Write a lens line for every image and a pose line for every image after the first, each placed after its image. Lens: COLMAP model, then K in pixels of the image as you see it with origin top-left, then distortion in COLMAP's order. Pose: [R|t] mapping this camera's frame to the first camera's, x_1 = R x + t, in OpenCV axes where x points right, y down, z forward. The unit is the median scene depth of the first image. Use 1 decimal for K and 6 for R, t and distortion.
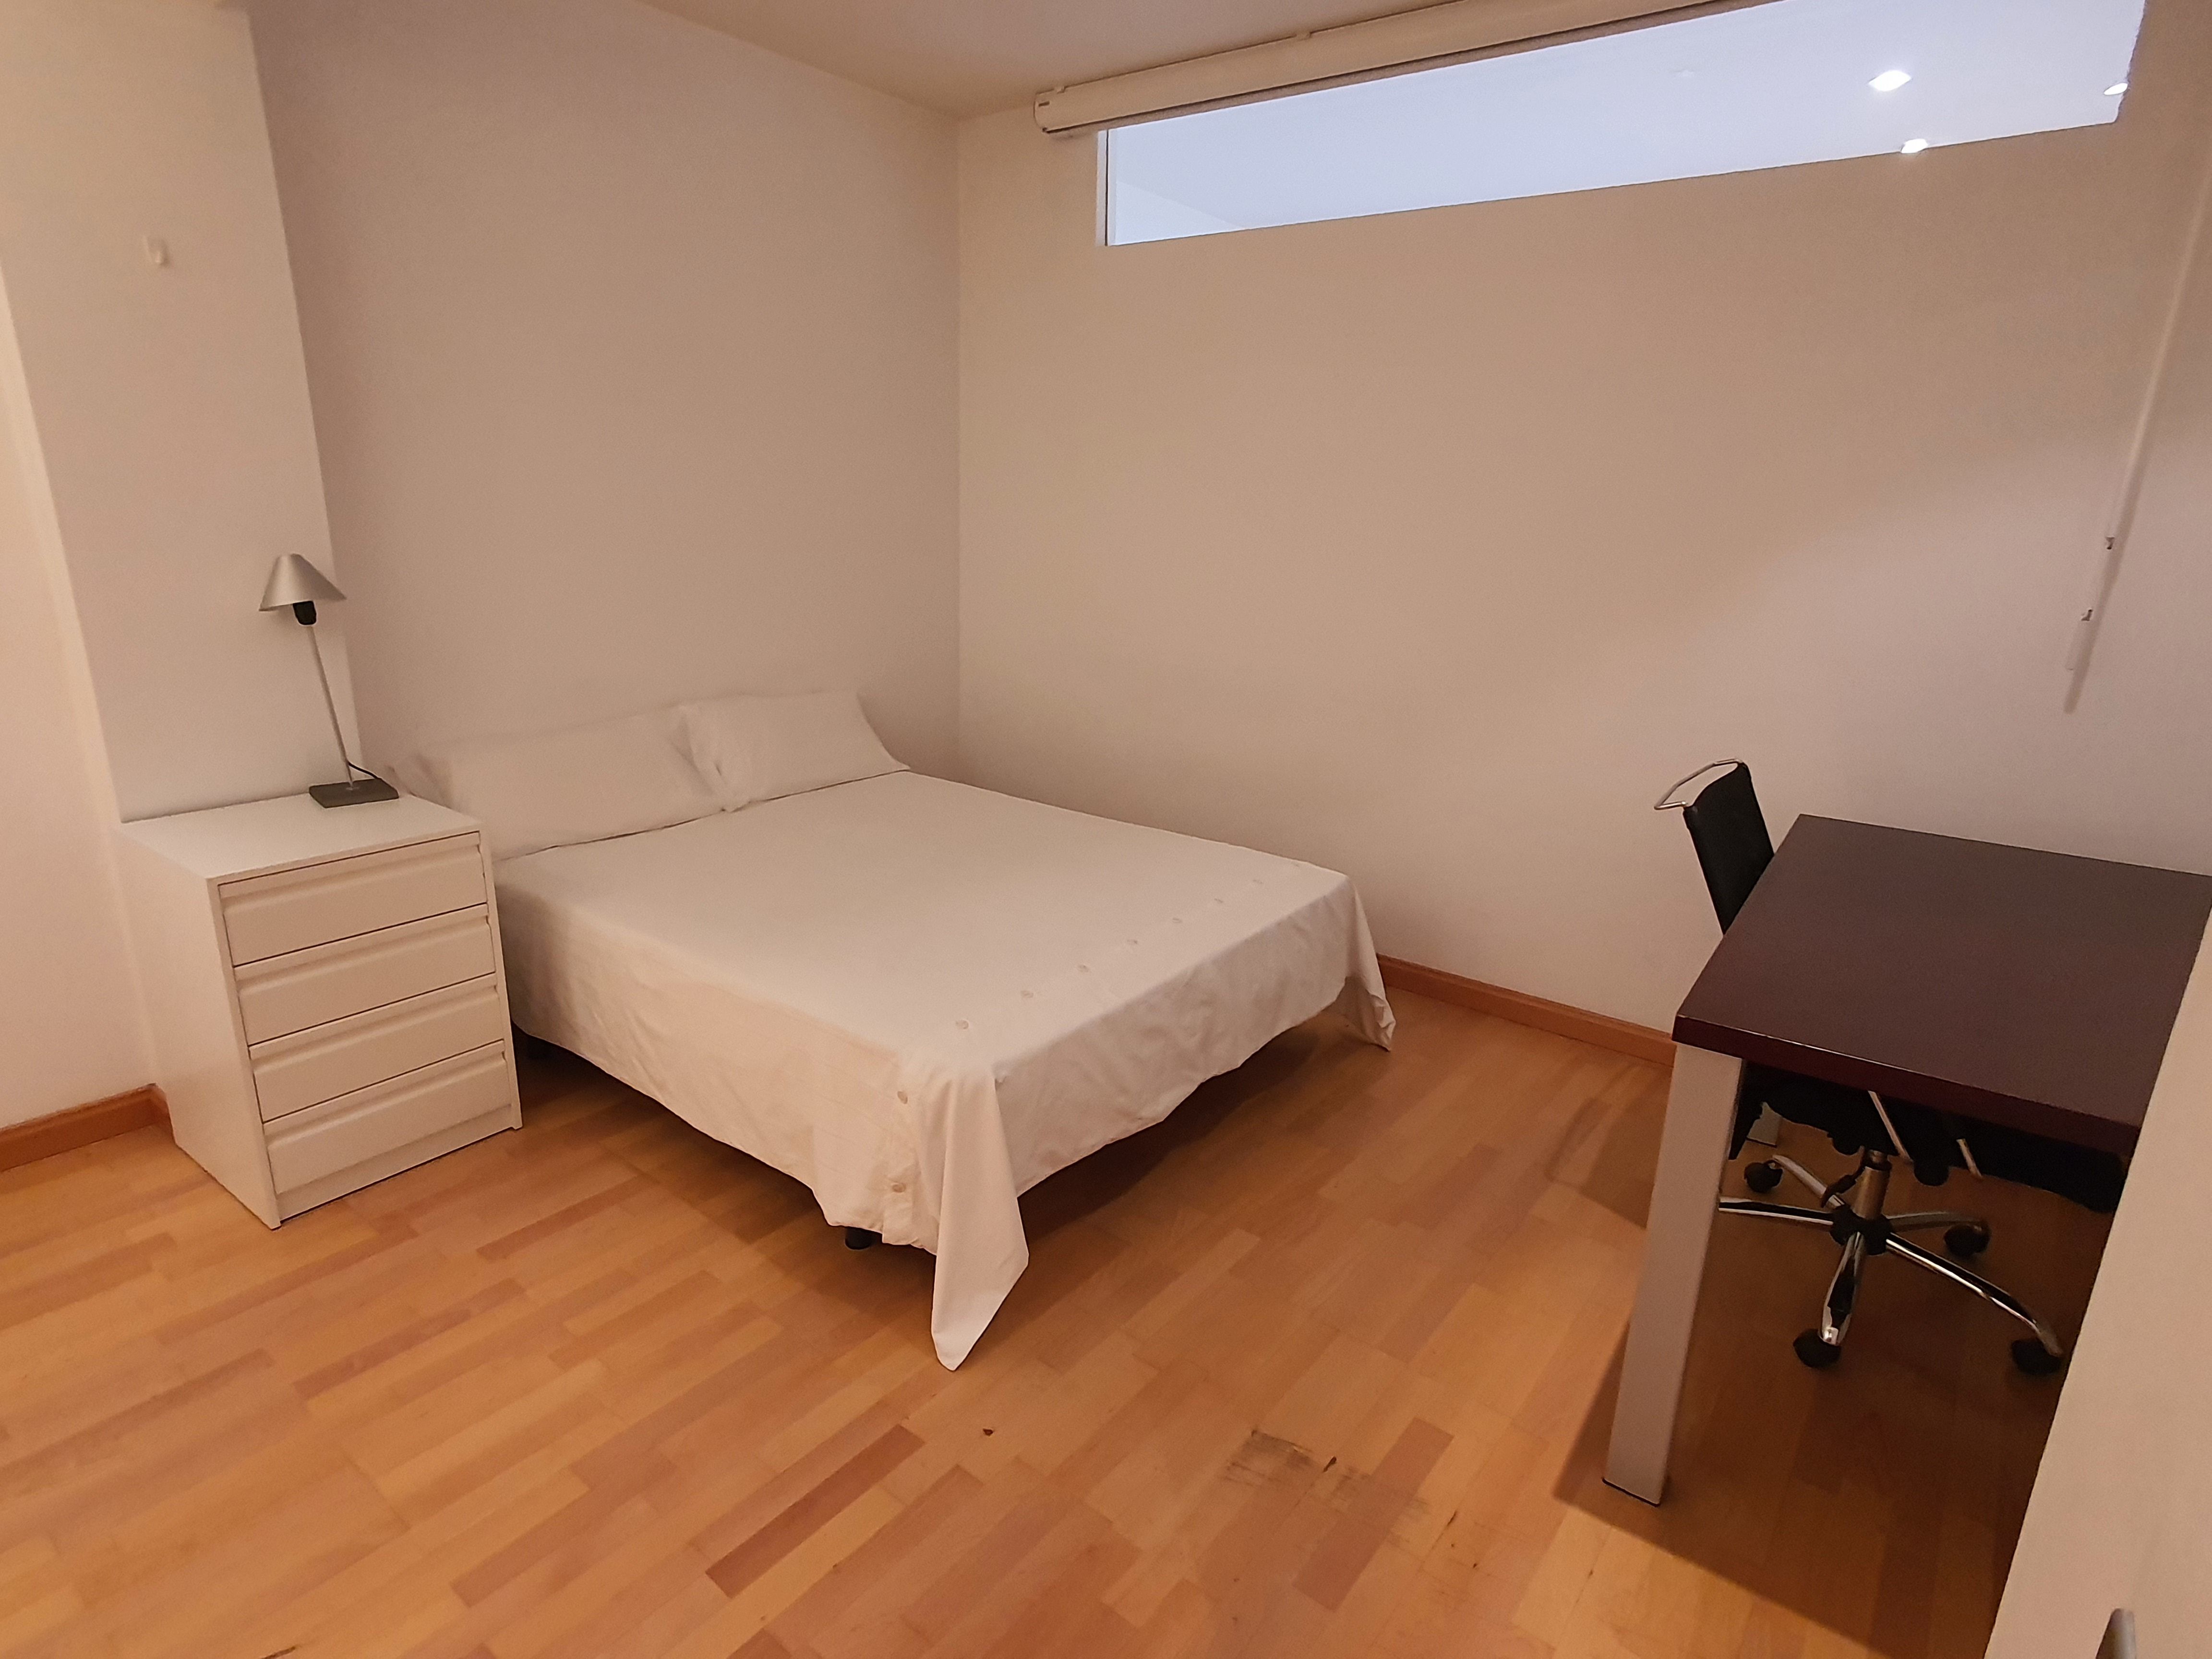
lens RADIAL K [[1202.2, 0, 1095.9], [0, 1202.2, 832.7], [0, 0, 1]] dist [0.002764, 0.000283]
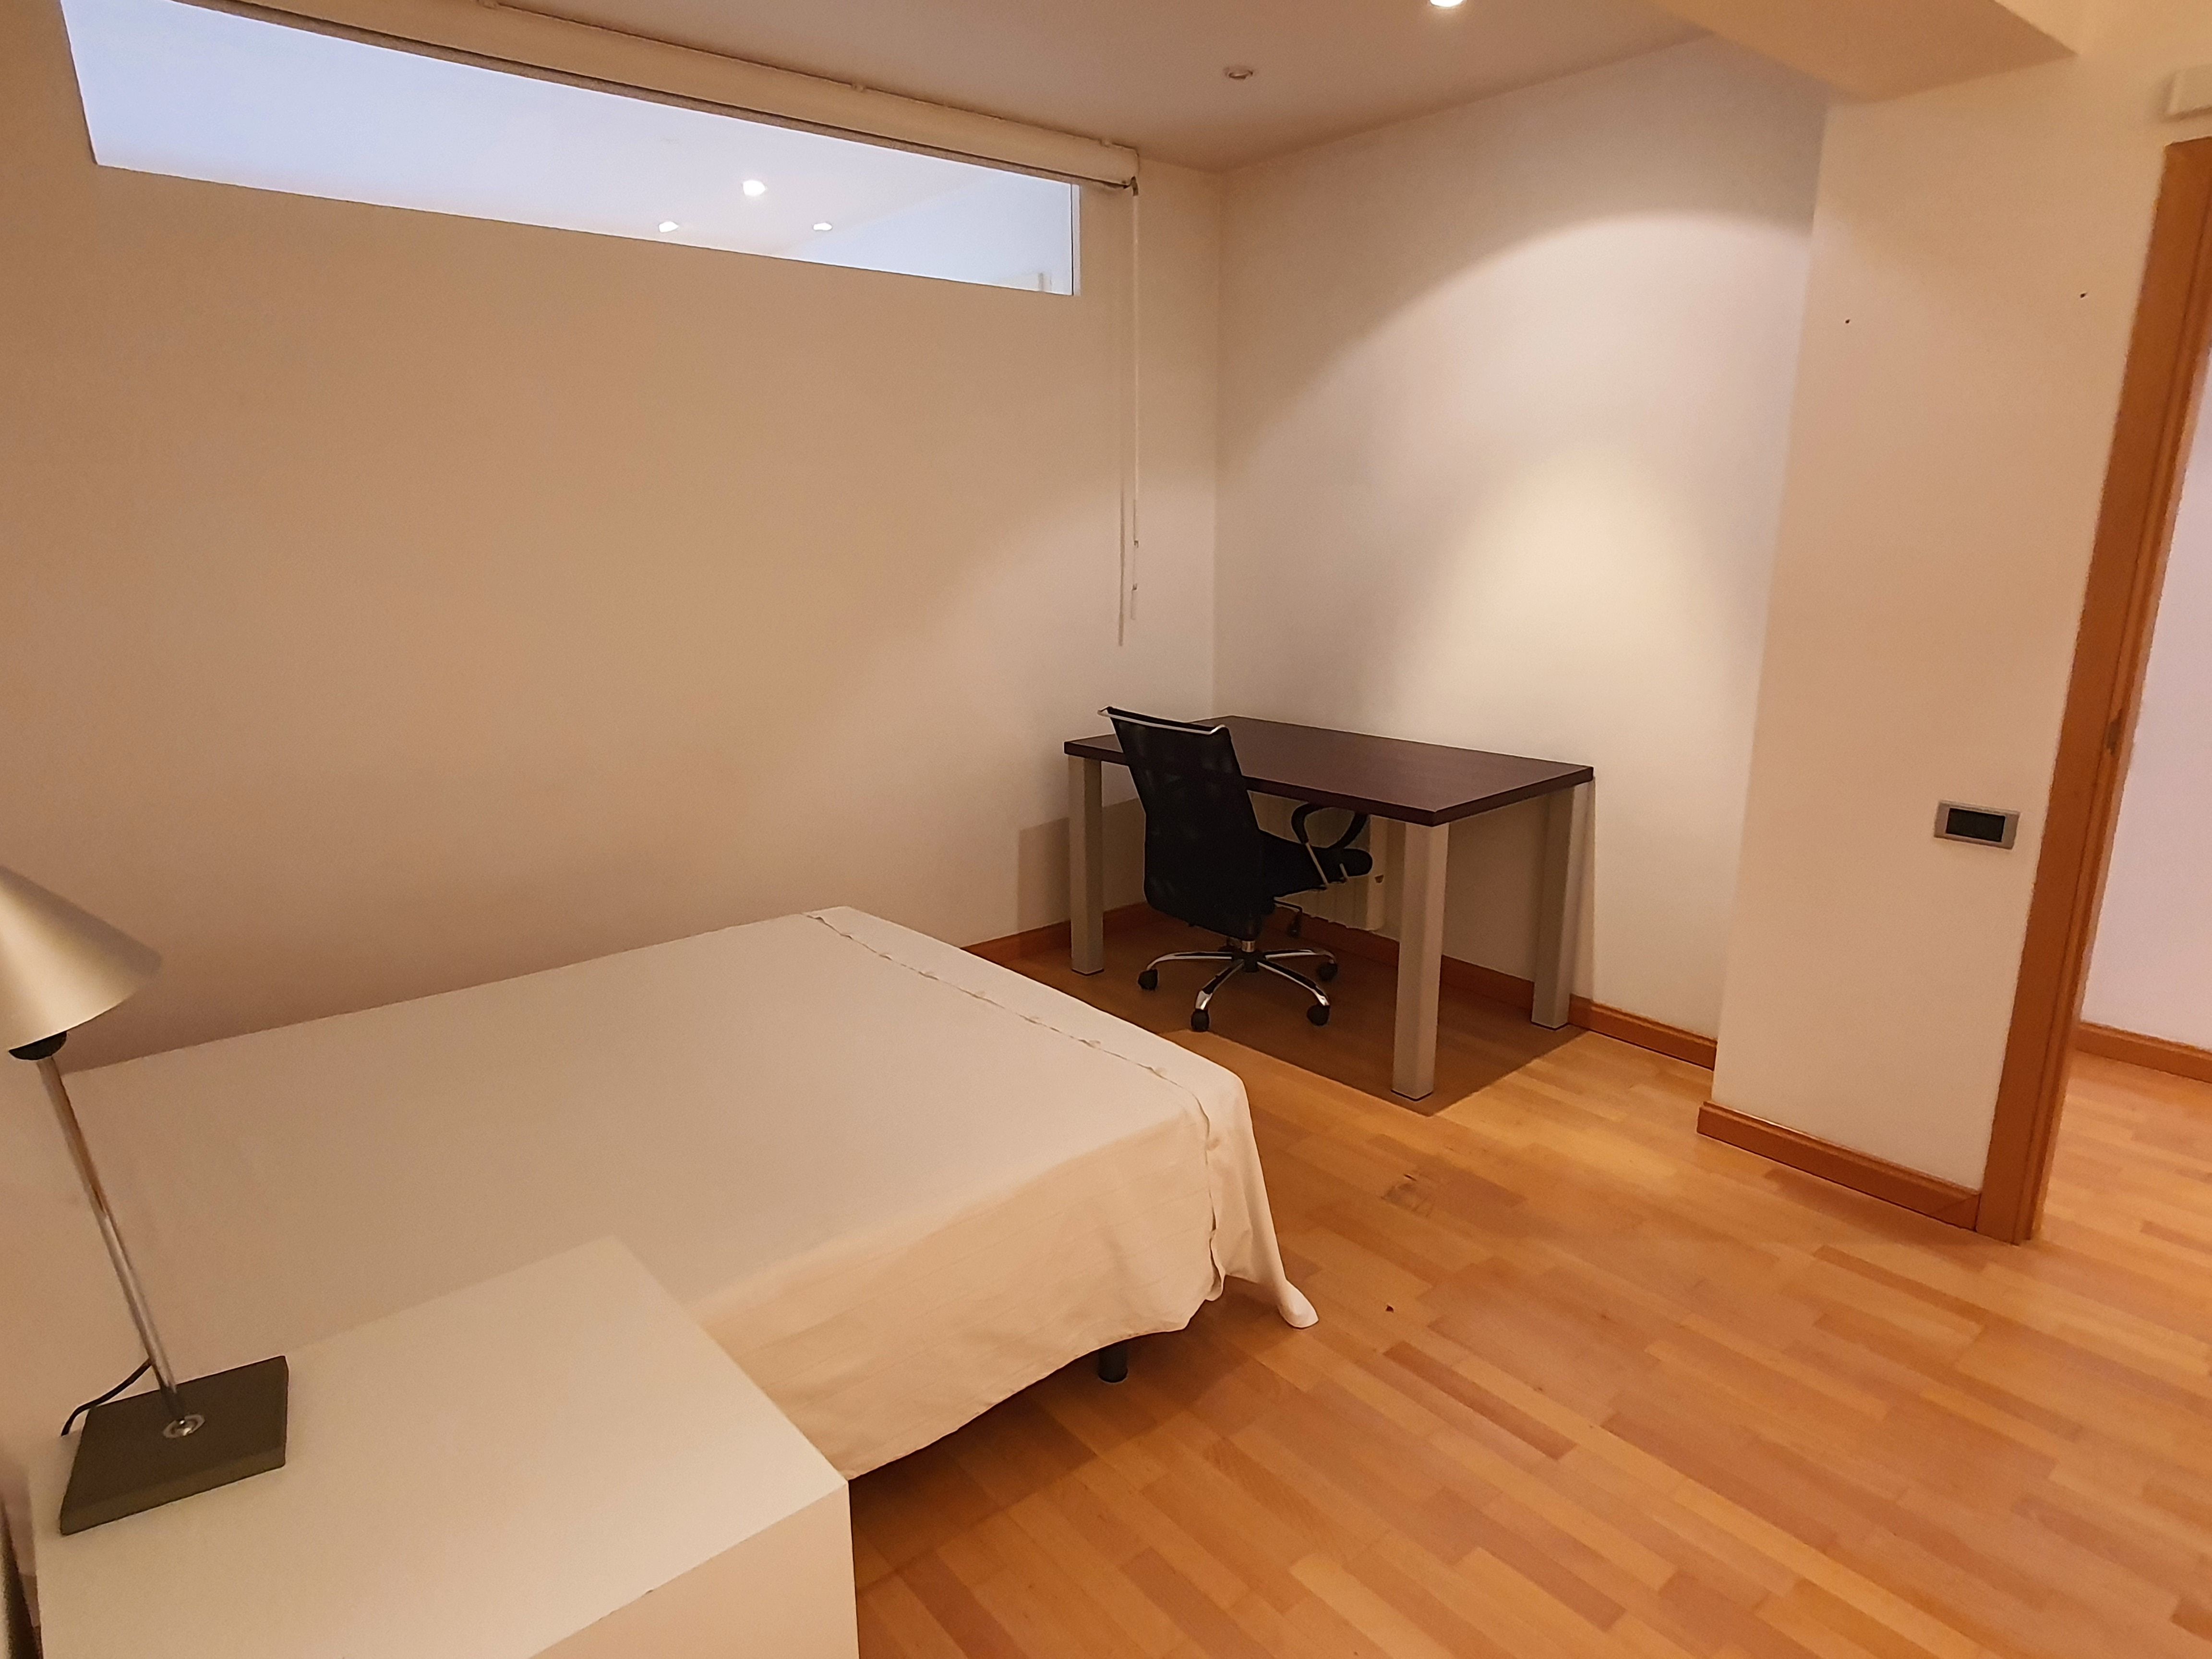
lens RADIAL K [[1288.1, 0, 1091.3], [0, 1288.1, 828.1], [0, 0, 1]] dist [-0.017290, 0.029884]
pose [[0.211901, -0.262837, 0.941284, -1.160406], [0.274510, 0.940387, 0.200789, -0.288855], [-0.937946, 0.215844, 0.271420, 0.752716]]
